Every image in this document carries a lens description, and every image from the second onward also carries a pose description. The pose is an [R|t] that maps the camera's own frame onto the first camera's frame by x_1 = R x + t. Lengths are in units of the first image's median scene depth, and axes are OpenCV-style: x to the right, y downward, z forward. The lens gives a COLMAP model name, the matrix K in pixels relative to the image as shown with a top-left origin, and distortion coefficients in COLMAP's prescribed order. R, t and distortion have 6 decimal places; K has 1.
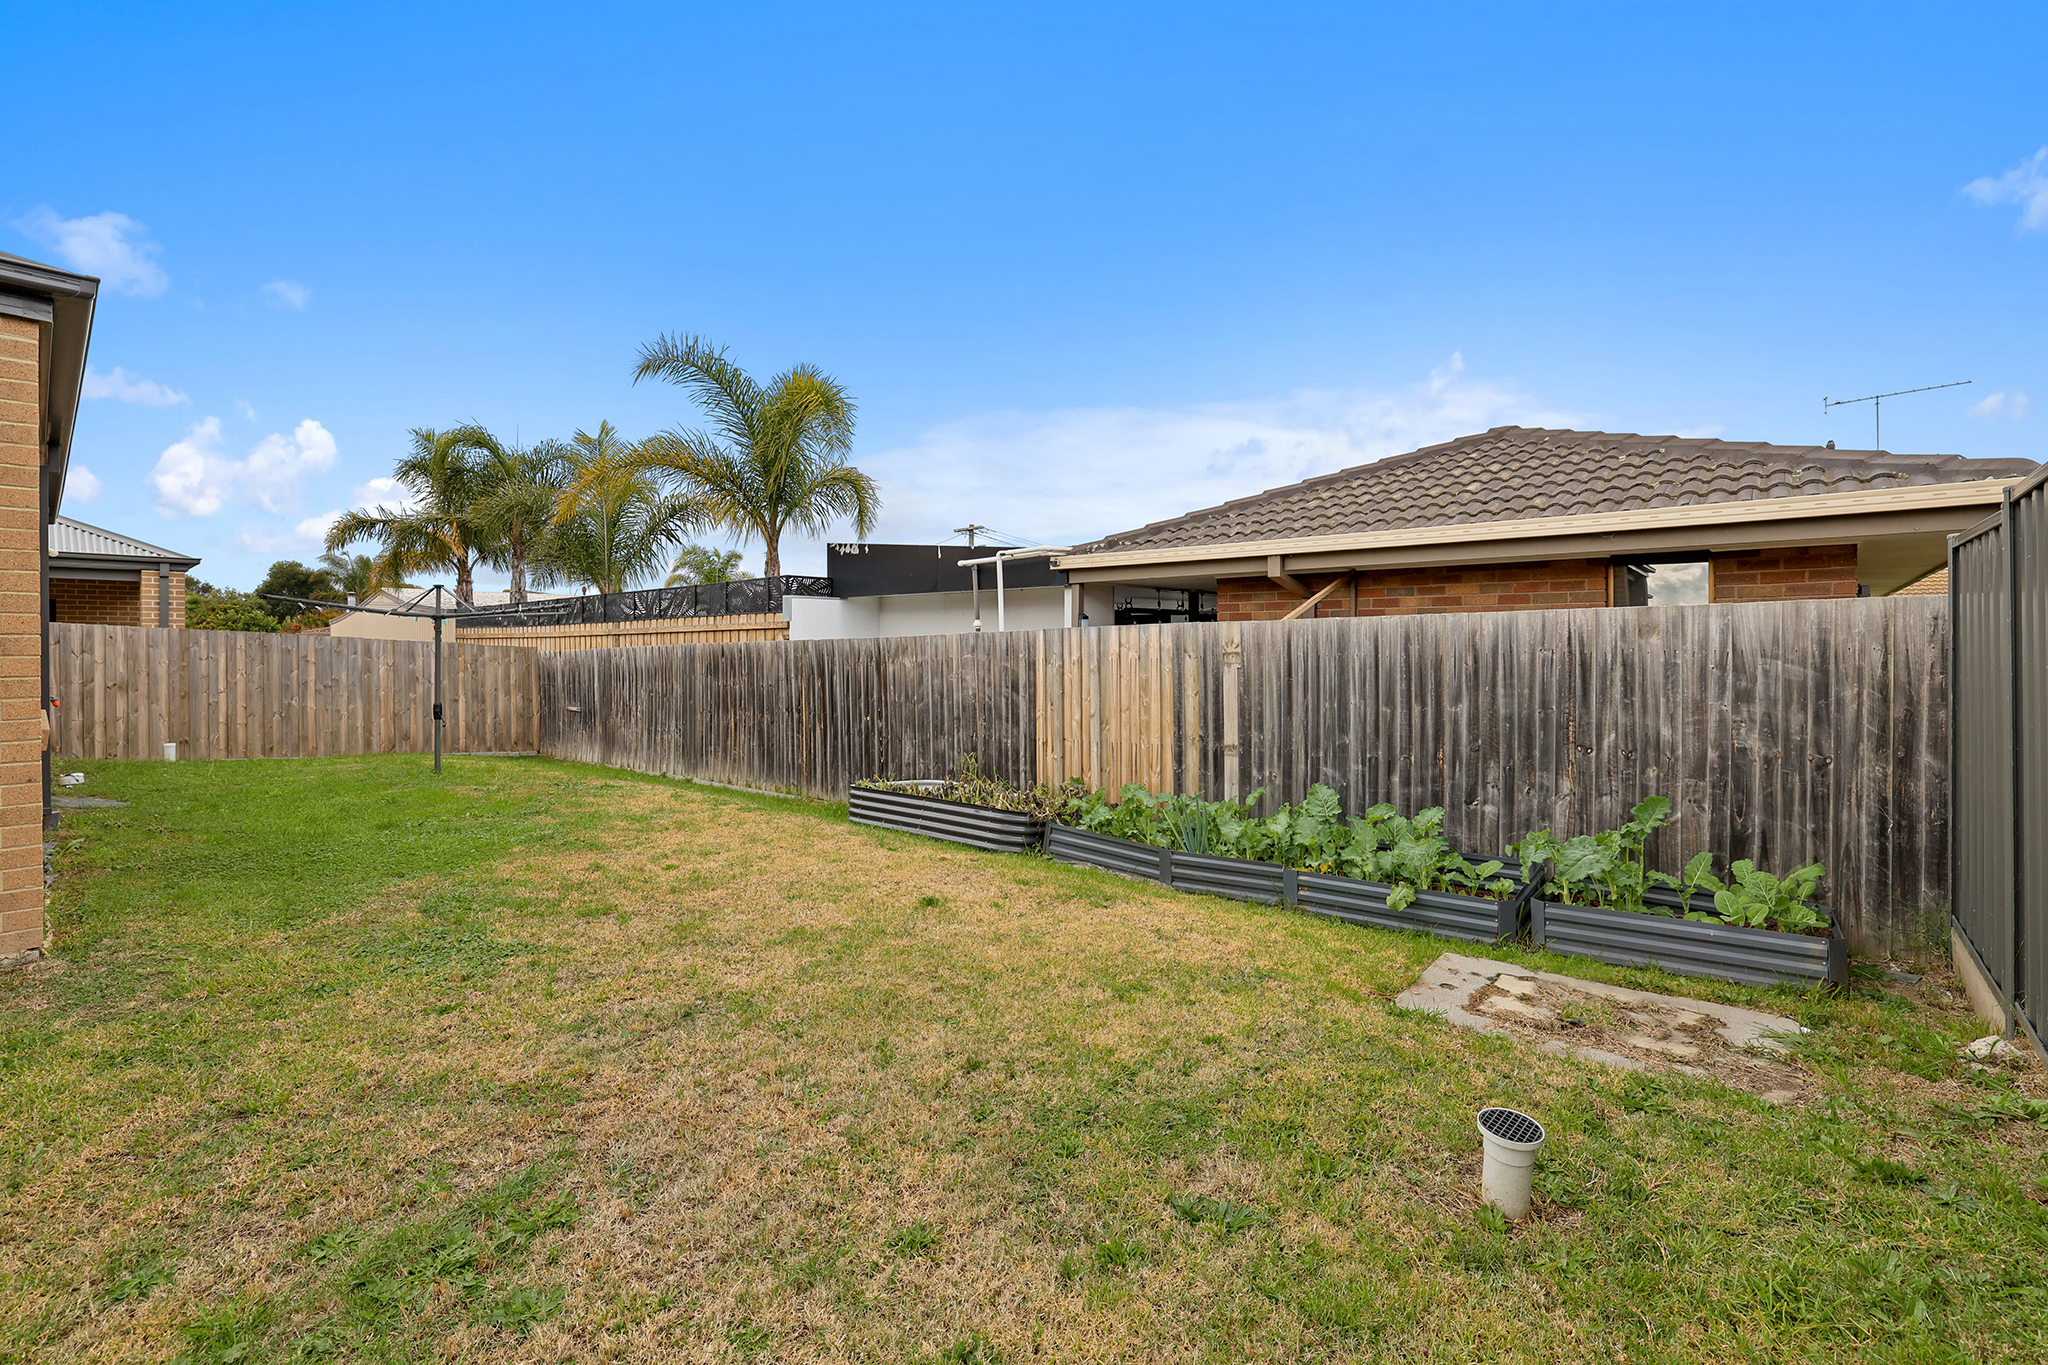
lens RADIAL K [[878.9, 0, 1023.8], [0, 878.9, 666.9], [0, 0, 1]] dist [-0.000372, 0.000537]
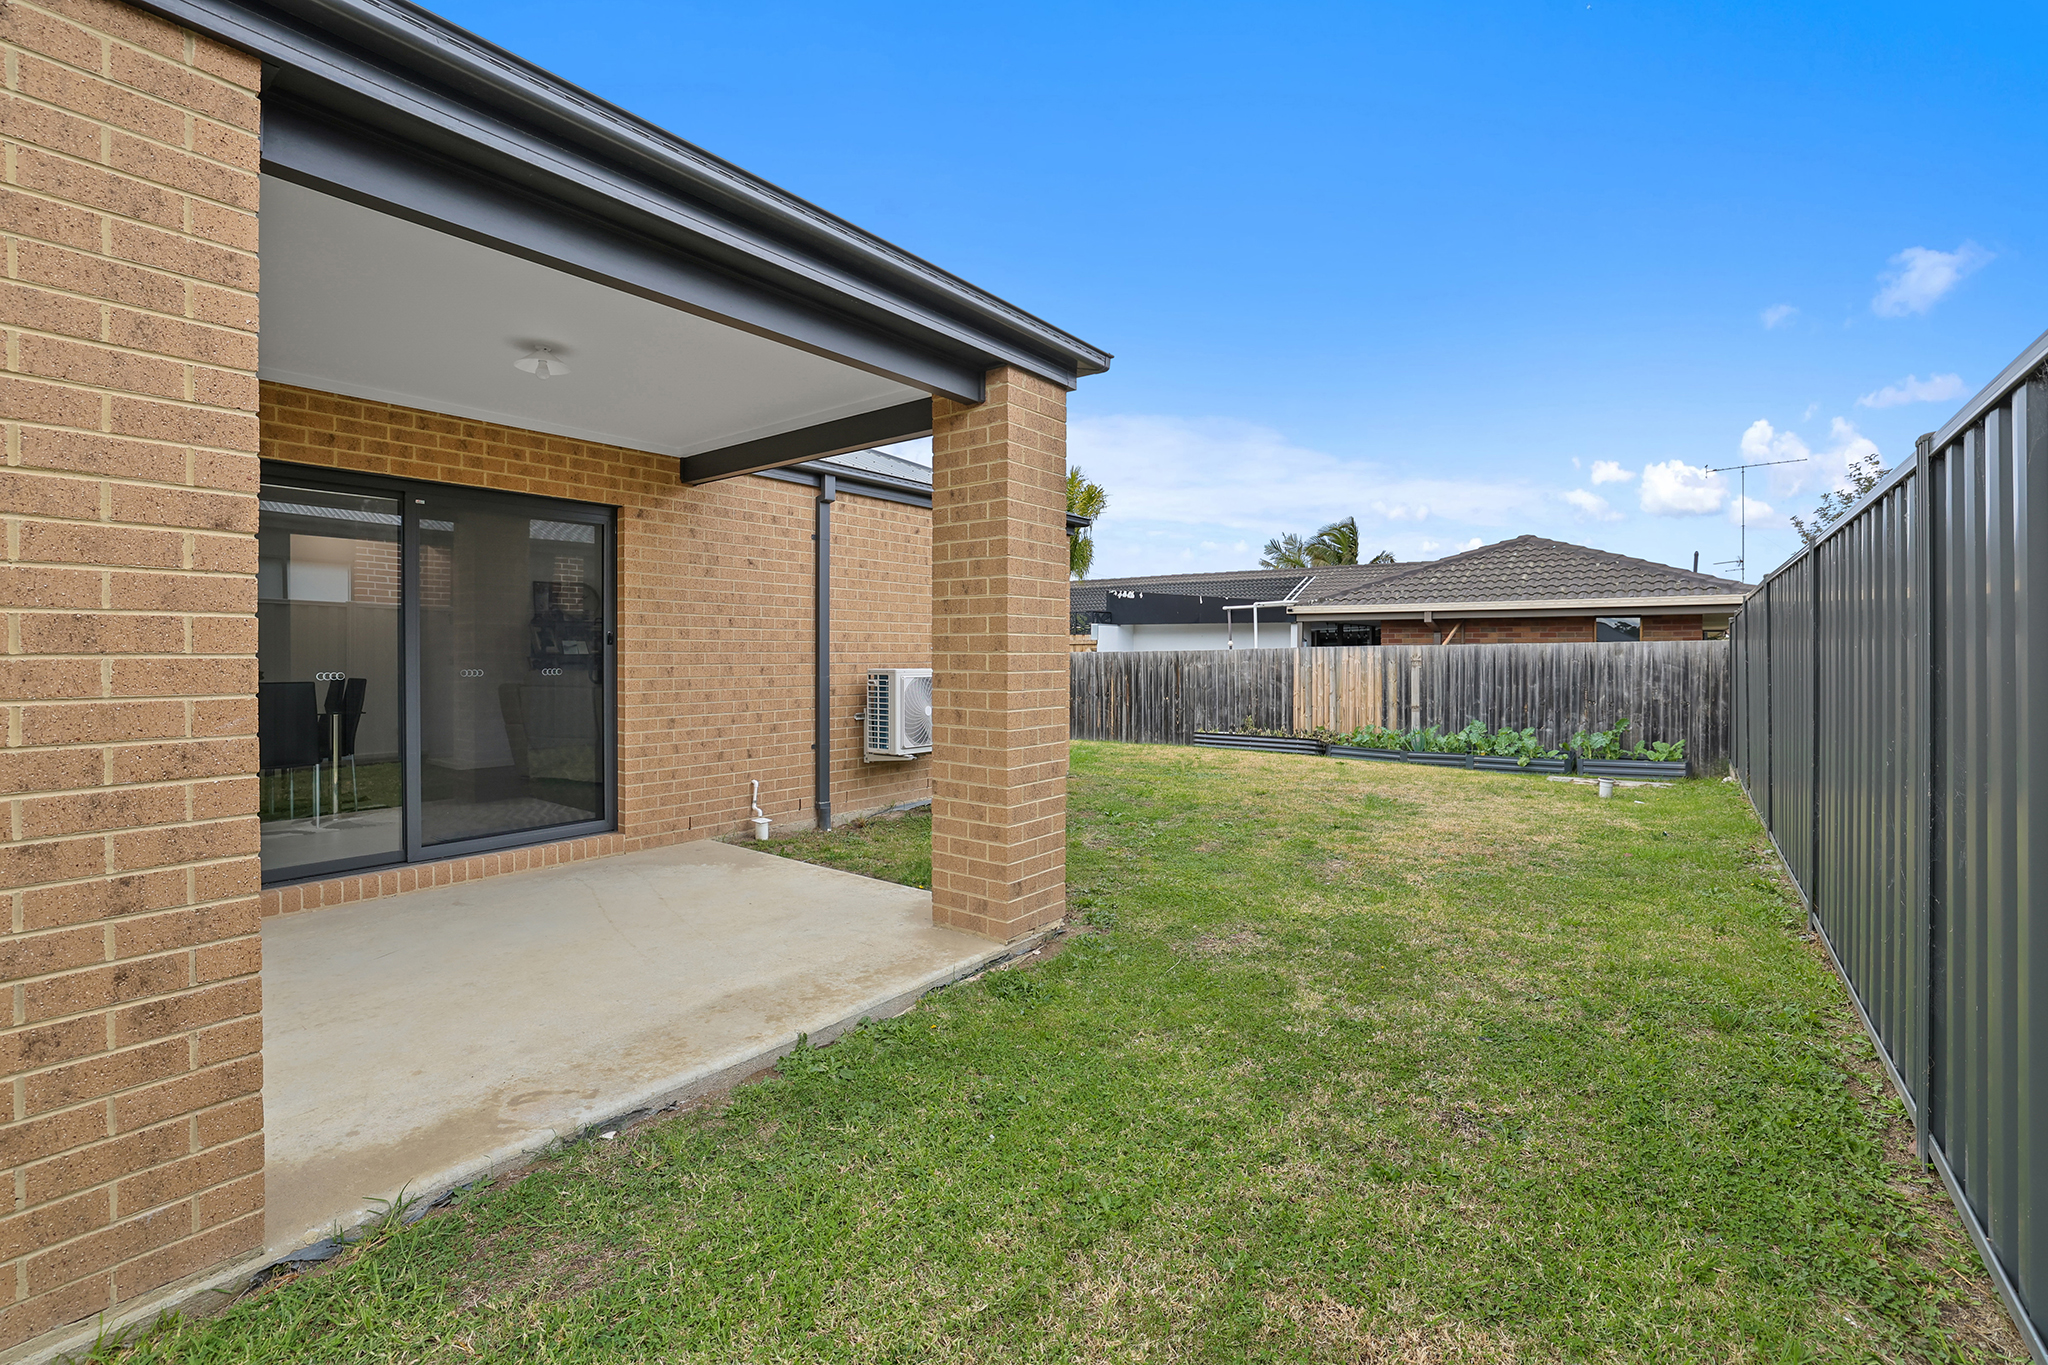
lens RADIAL K [[878.9, 0, 1023.8], [0, 878.9, 678.2], [0, 0, 1]] dist [-0.000372, 0.000537]
pose [[0.997264, 0.002220, 0.073883, -0.842033], [-0.002580, 0.999985, 0.004771, 0.017517], [-0.073871, -0.004949, 0.997256, -0.986338]]
